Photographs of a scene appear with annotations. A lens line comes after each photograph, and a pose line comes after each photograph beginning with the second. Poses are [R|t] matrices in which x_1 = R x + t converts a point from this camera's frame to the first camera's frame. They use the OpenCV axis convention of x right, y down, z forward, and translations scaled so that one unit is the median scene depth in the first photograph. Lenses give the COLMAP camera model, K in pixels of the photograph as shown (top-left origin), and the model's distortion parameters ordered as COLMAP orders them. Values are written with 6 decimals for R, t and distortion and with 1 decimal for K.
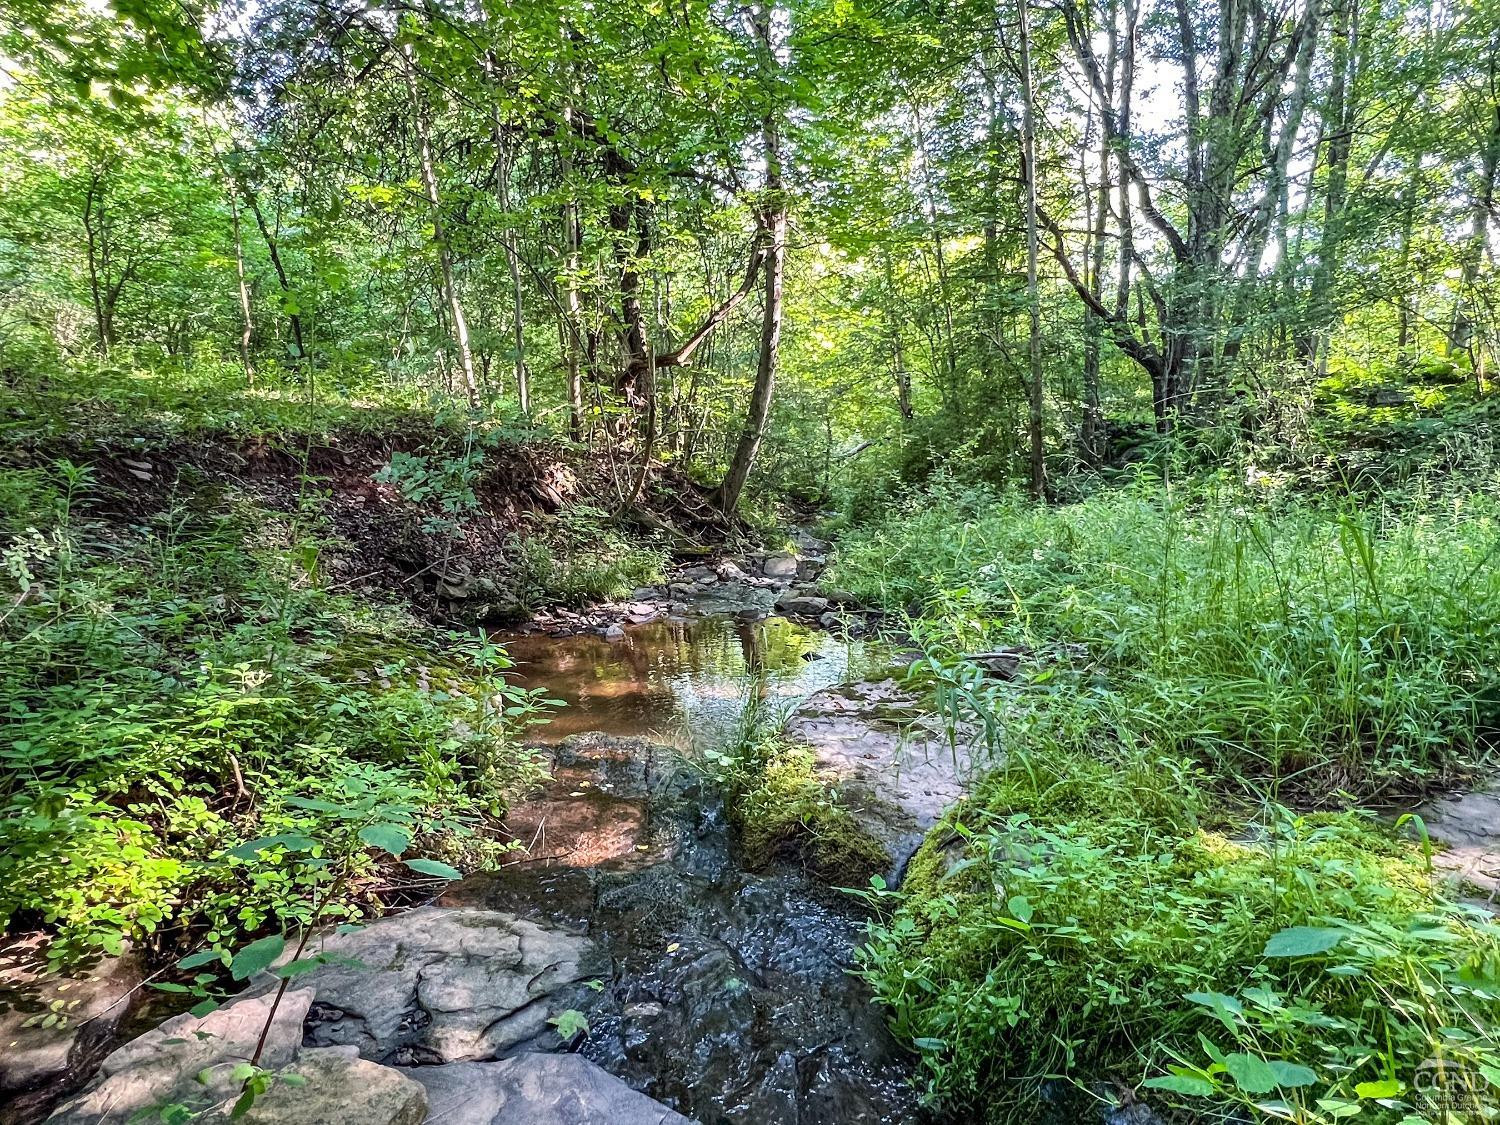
lens RADIAL K [[834.3, 0, 750.0], [0, 834.3, 562.5], [0, 0, 1]] dist [-0.004132, -0.000861]
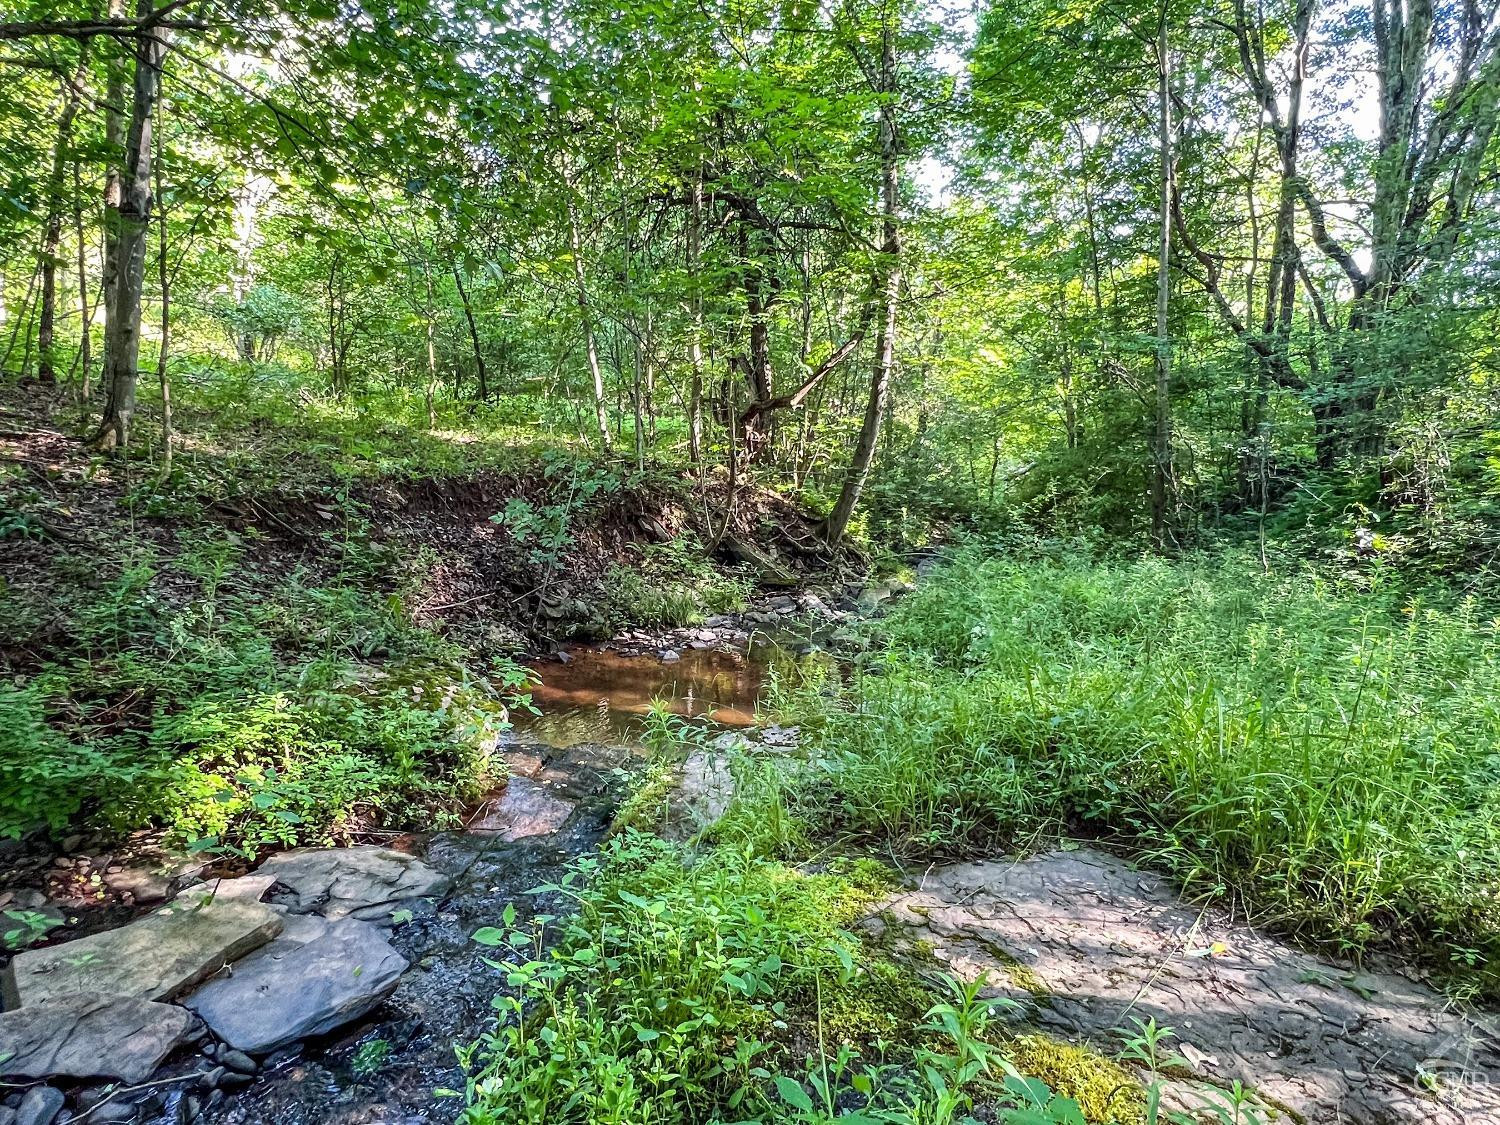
lens RADIAL K [[834.3, 0, 750.0], [0, 834.3, 562.5], [0, 0, 1]] dist [-0.004132, -0.000861]
pose [[0.973502, 0.057760, -0.221264, 0.153179], [-0.058258, 0.998292, 0.004280, -0.046252], [0.221133, 0.008724, 0.975205, -0.105497]]
